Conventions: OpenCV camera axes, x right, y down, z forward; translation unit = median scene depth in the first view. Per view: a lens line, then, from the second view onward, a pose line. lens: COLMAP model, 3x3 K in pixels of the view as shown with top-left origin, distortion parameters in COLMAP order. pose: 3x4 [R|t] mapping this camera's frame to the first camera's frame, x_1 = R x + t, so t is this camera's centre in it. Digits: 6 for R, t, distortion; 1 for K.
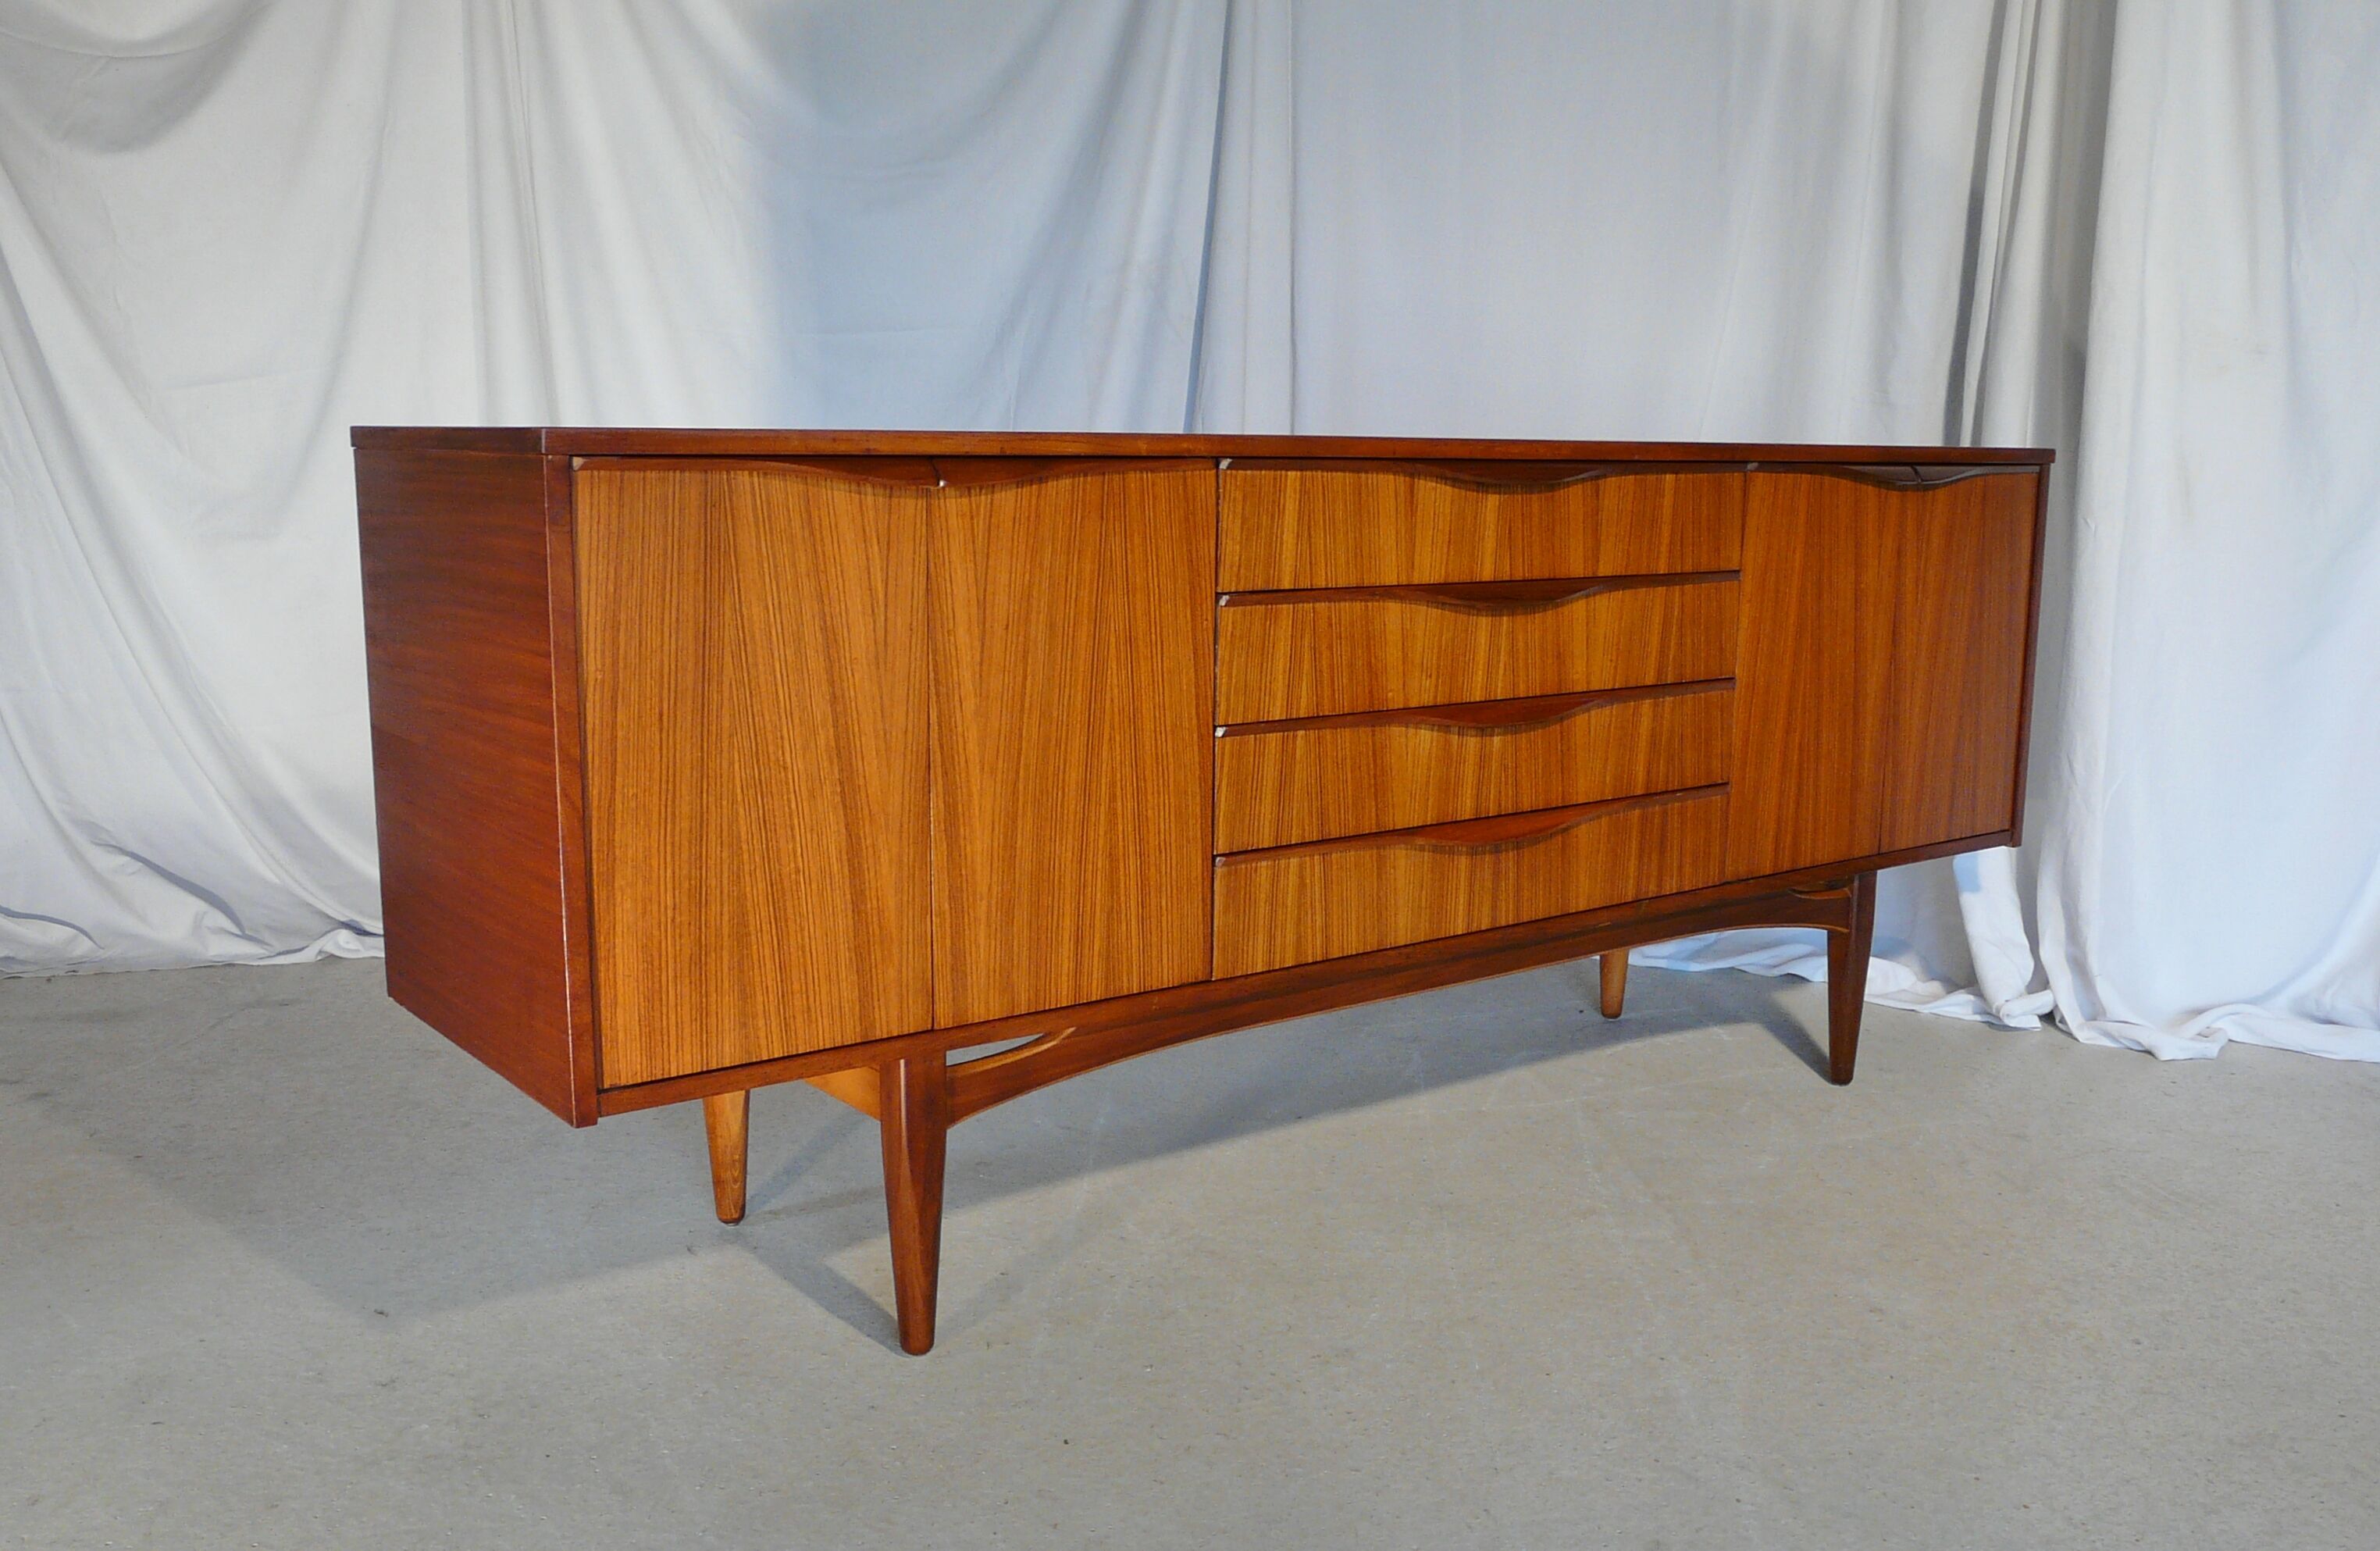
lens RADIAL K [[1890.5, 0, 1186.4], [0, 1890.5, 833.2], [0, 0, 1]] dist [0.001433, 0.002032]
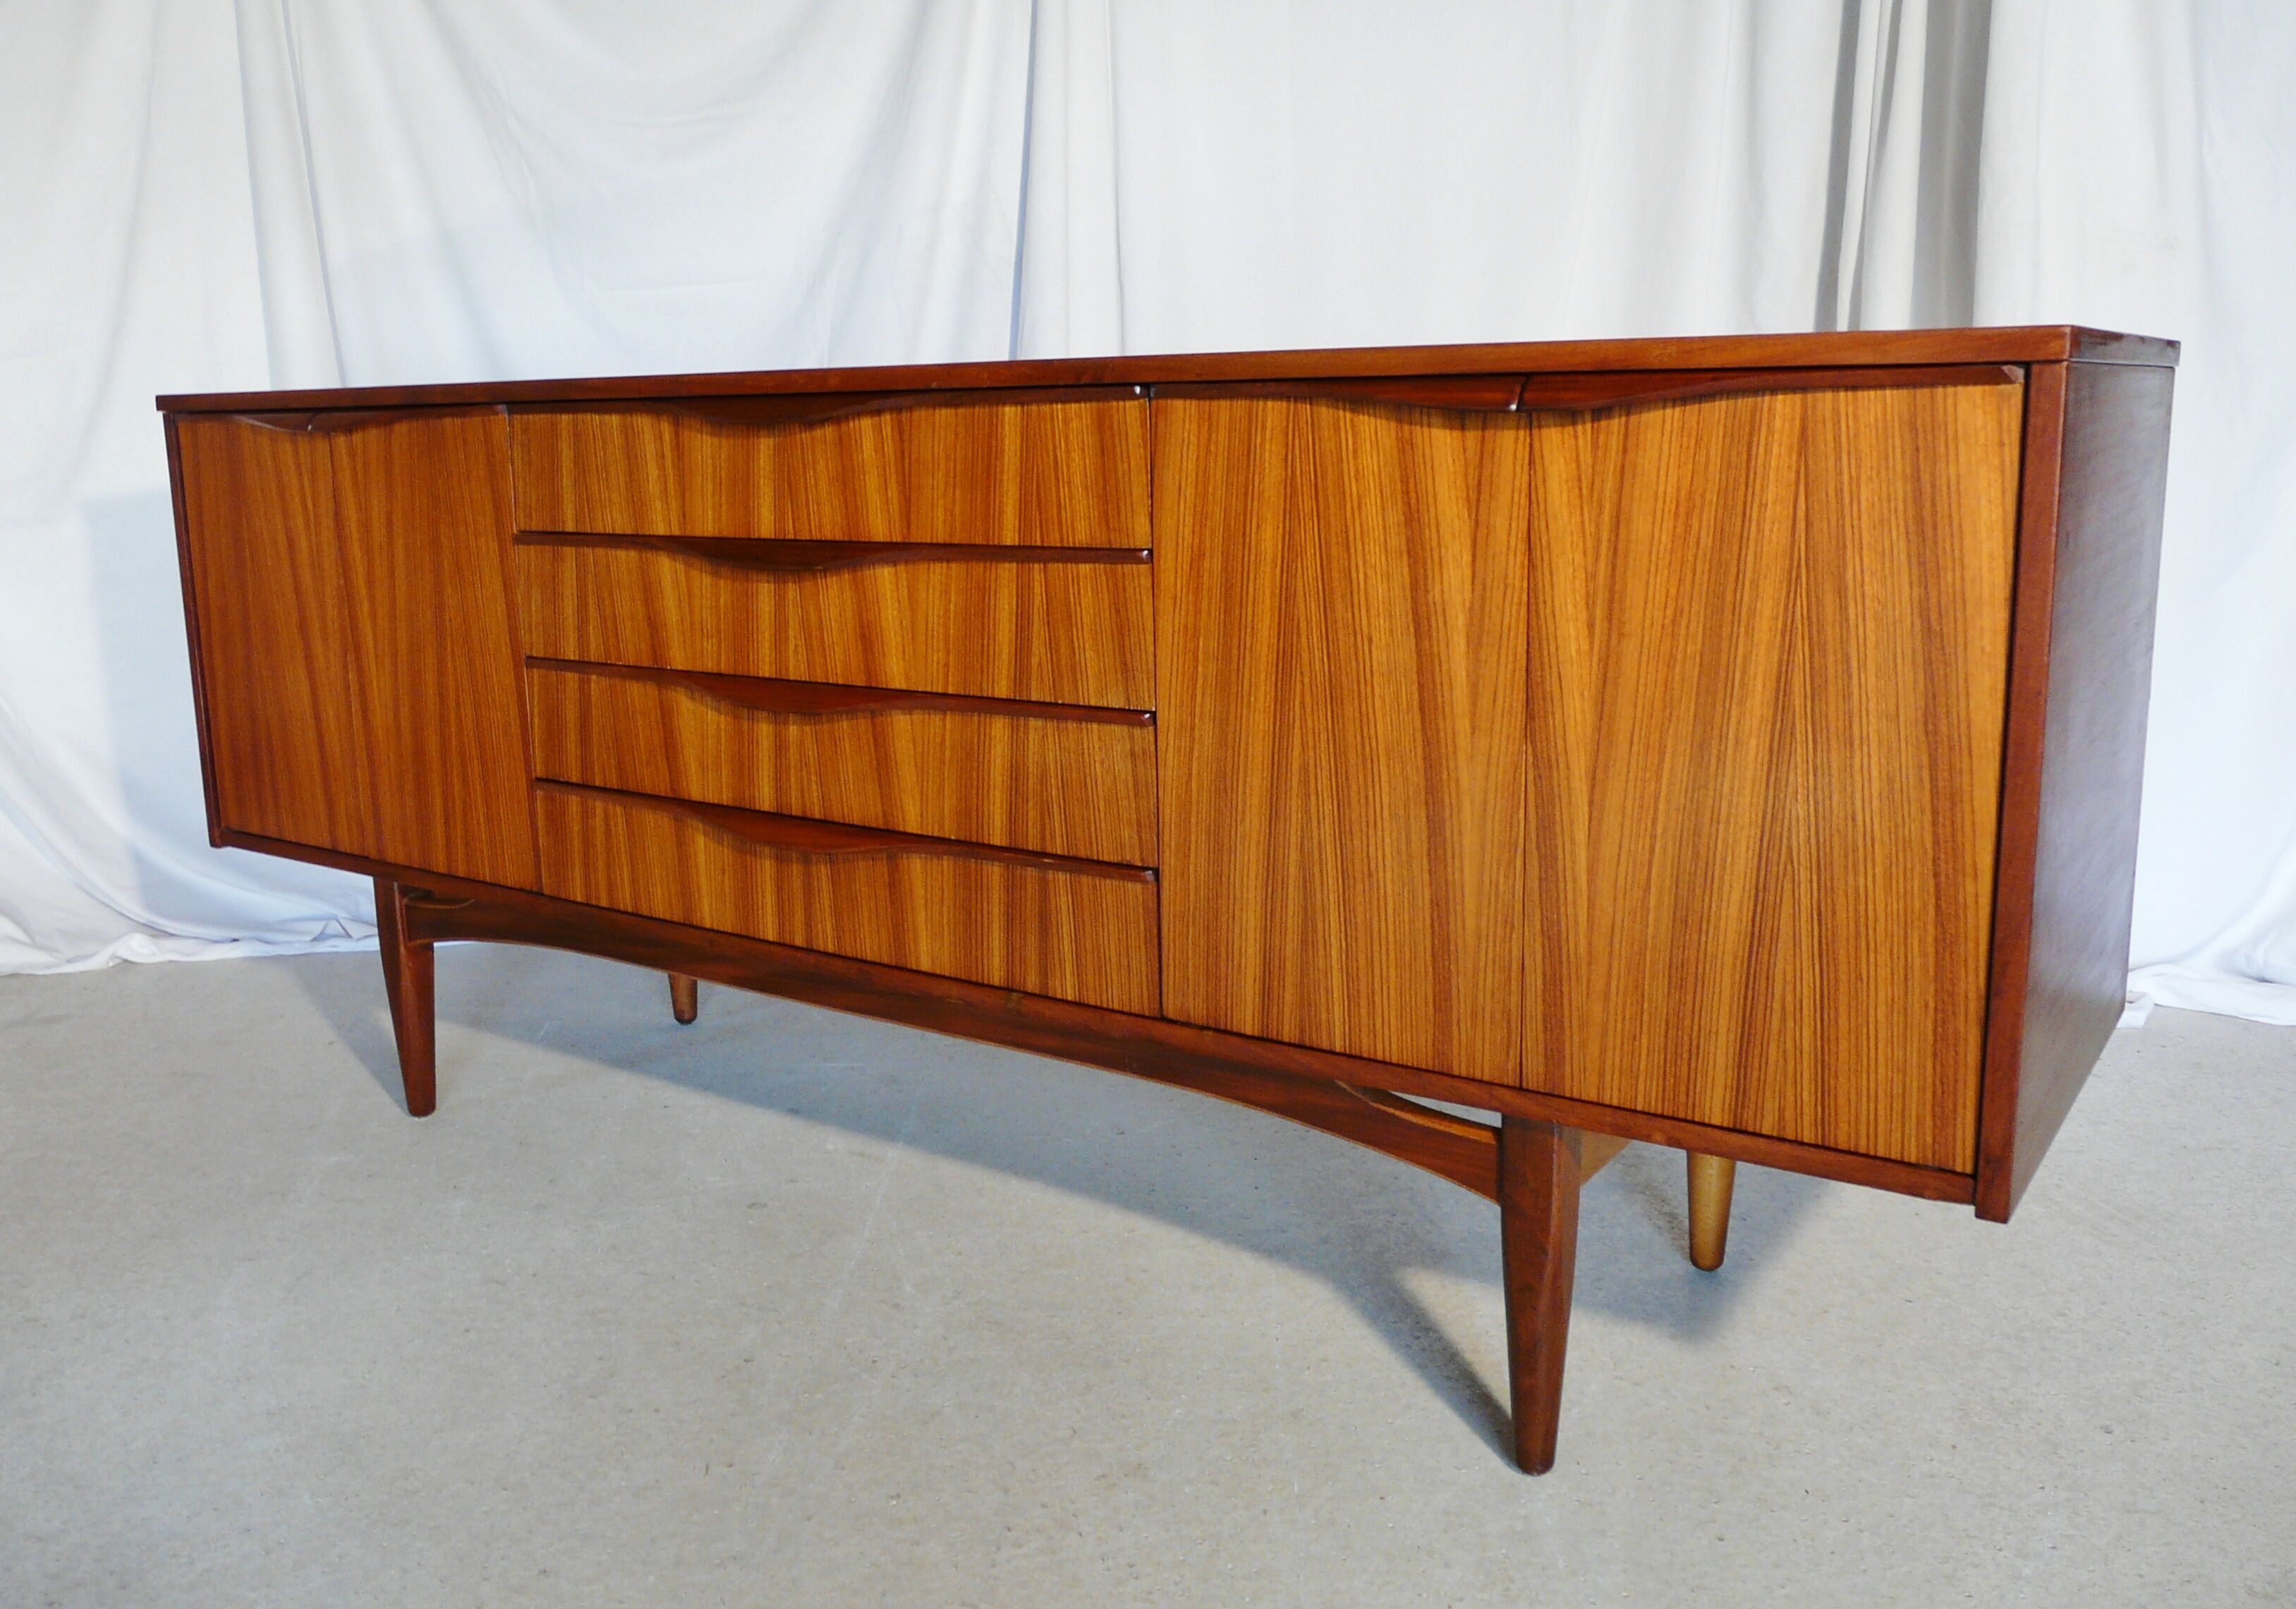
lens RADIAL K [[1896.1, 0, 1157.7], [0, 1896.1, 791.0], [0, 0, 1]] dist [-0.028119, 0.005766]
pose [[0.347085, 0.173817, -0.921585, 0.999342], [-0.162597, 0.978946, 0.123399, -0.151146], [0.923631, 0.107017, 0.368040, 0.836574]]
